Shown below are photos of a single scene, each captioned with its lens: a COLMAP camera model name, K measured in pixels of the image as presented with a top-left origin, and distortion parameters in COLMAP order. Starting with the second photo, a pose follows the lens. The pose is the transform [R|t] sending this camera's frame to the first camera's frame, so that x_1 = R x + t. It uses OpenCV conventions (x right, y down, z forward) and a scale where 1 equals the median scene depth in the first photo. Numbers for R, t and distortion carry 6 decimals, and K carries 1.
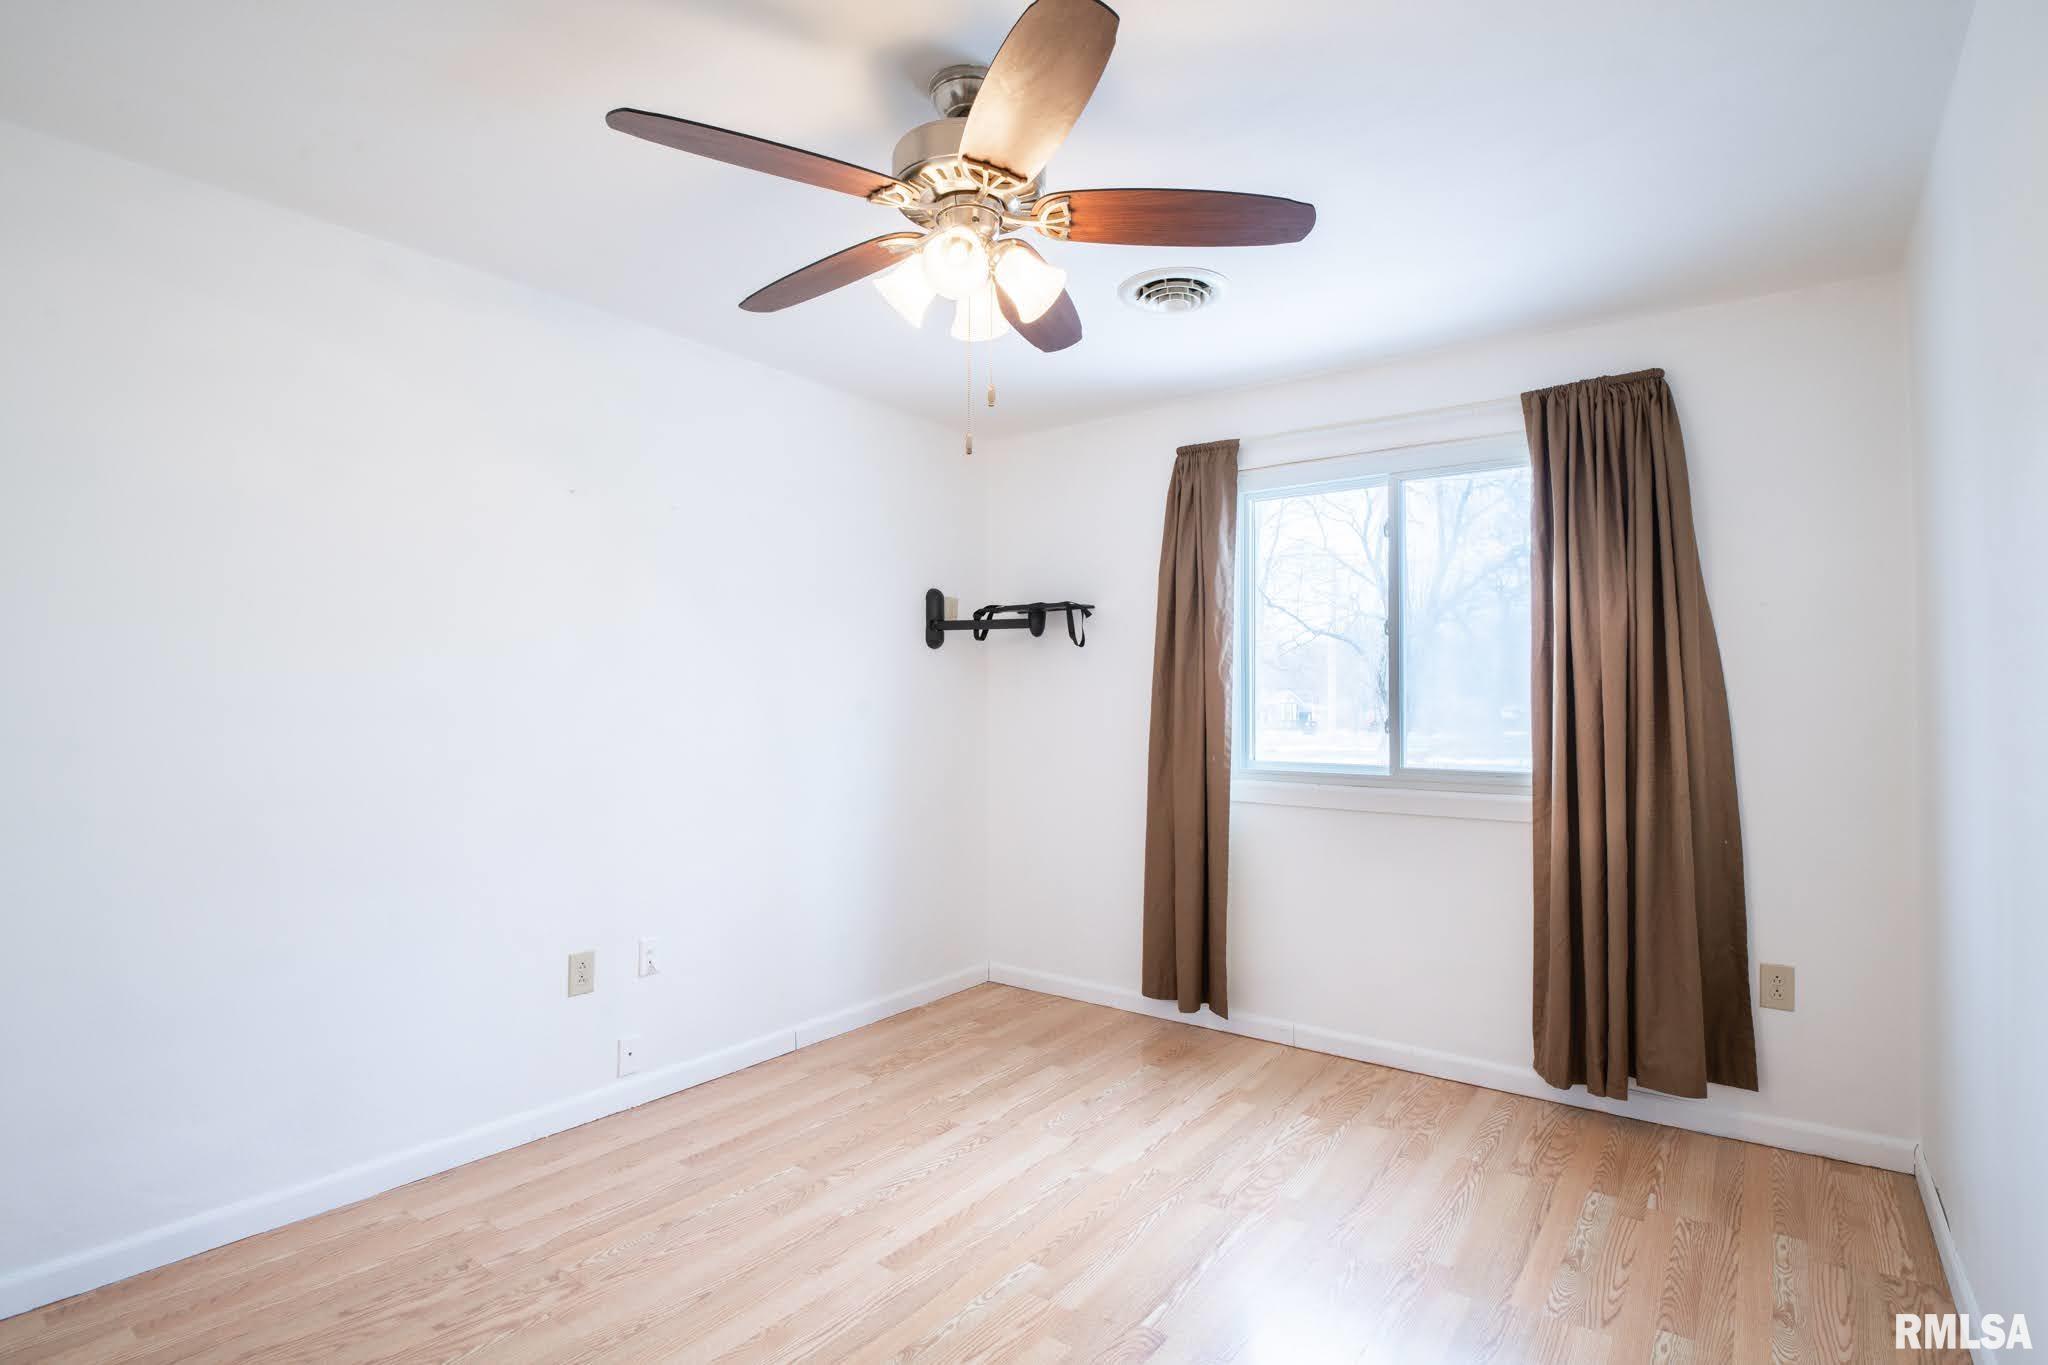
lens RADIAL K [[1033.5, 0, 1034.6], [0, 1033.5, 675.1], [0, 0, 1]] dist [-0.021661, -0.006466]
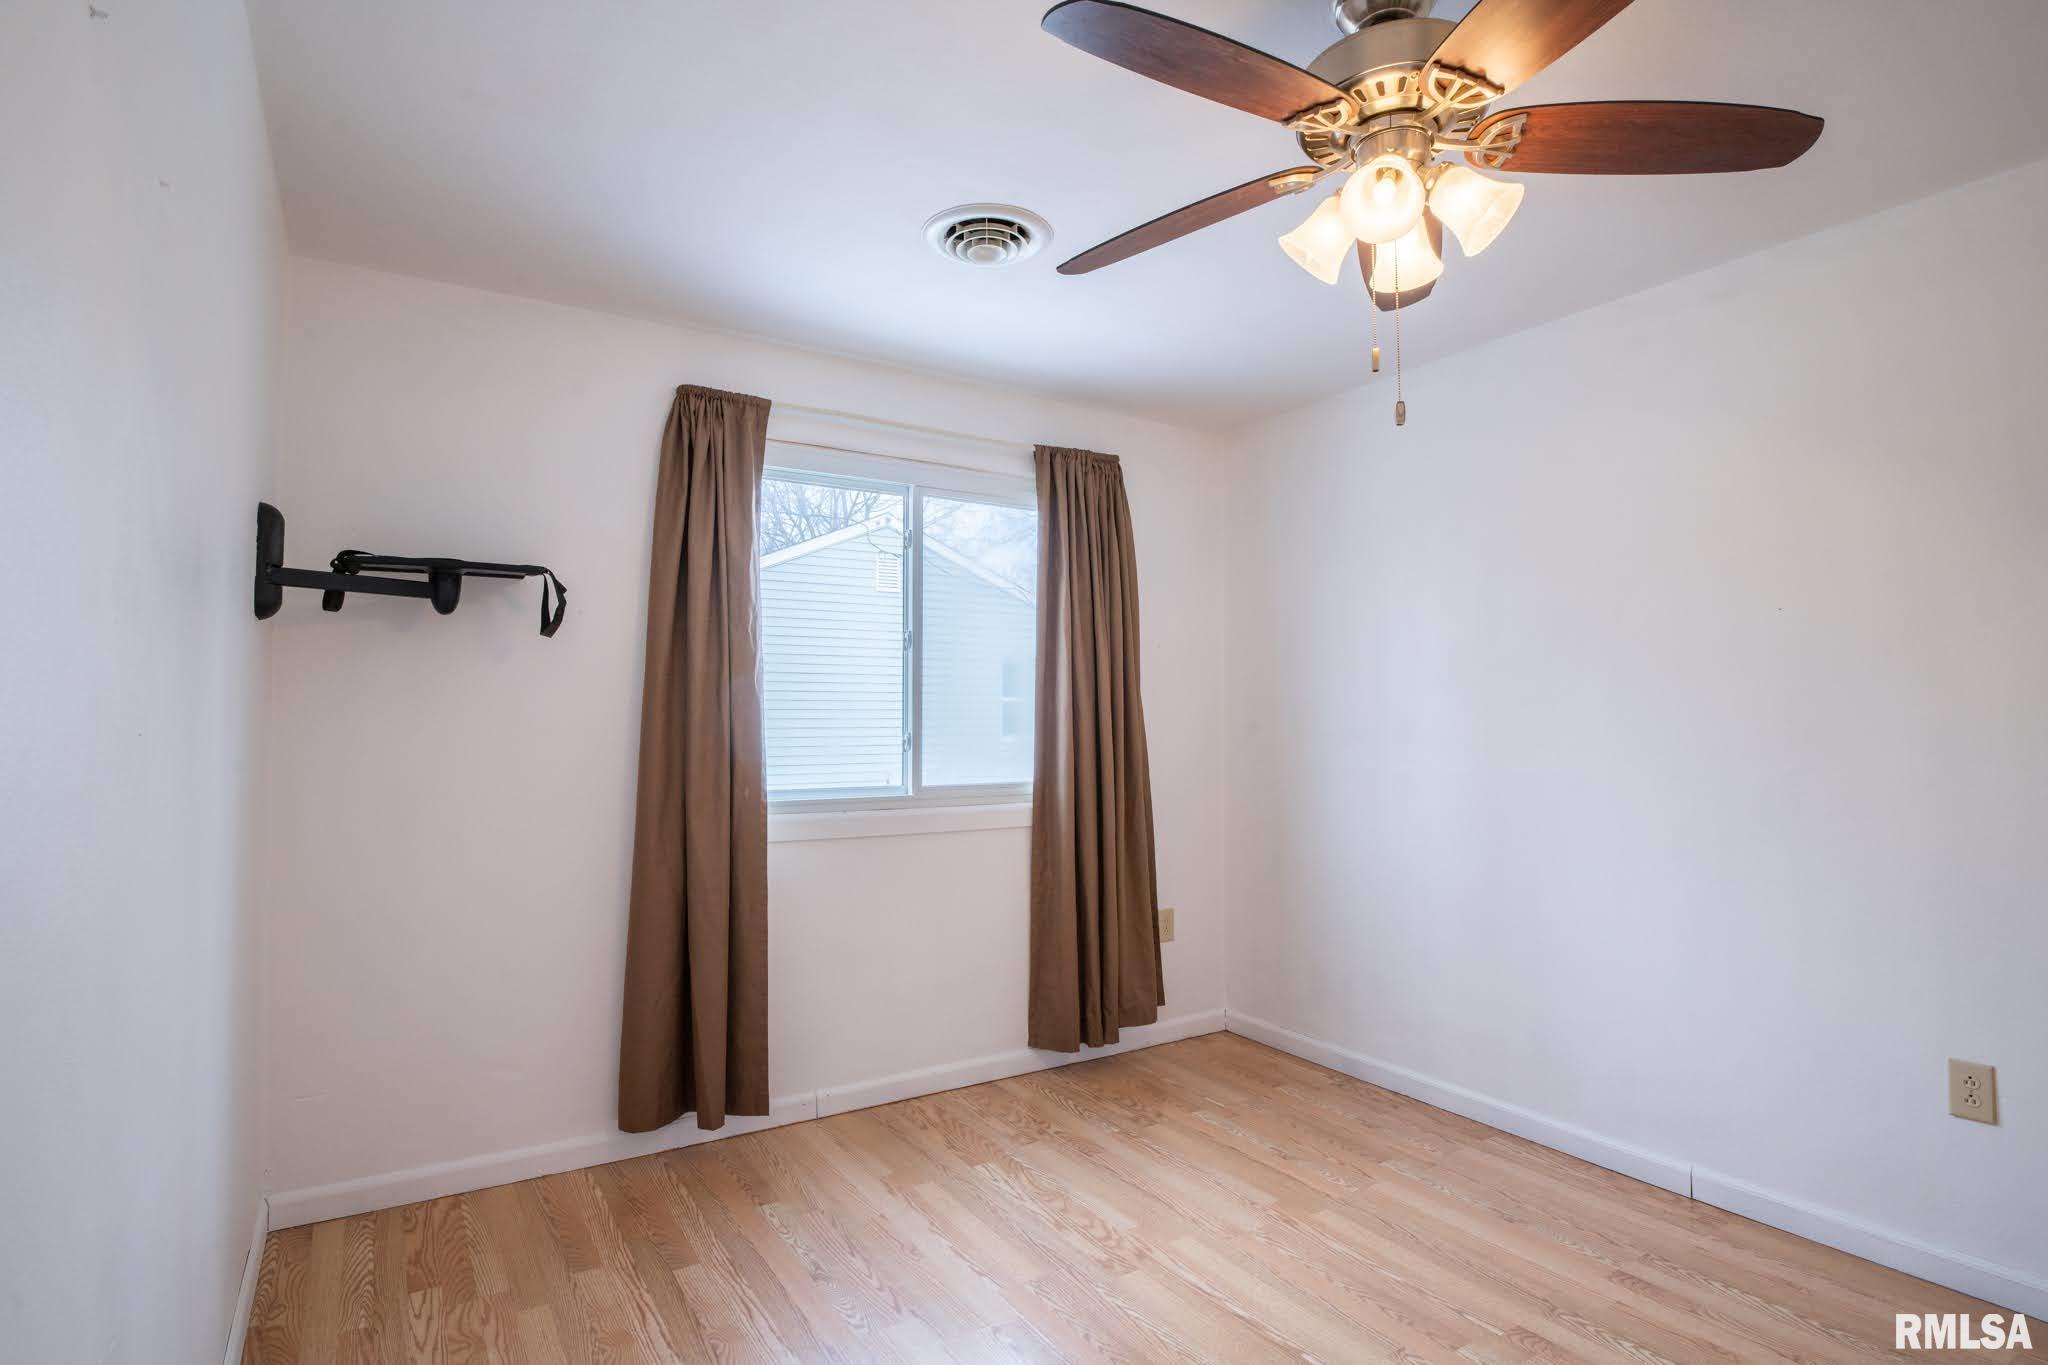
lens RADIAL K [[1033.5, 0, 1034.6], [0, 1033.5, 675.1], [0, 0, 1]] dist [-0.021661, -0.006466]
pose [[0.344390, 0.034293, 0.938200, -0.571303], [-0.022906, 0.999342, -0.028120, 0.009942], [-0.938547, -0.011806, 0.344949, 0.601300]]
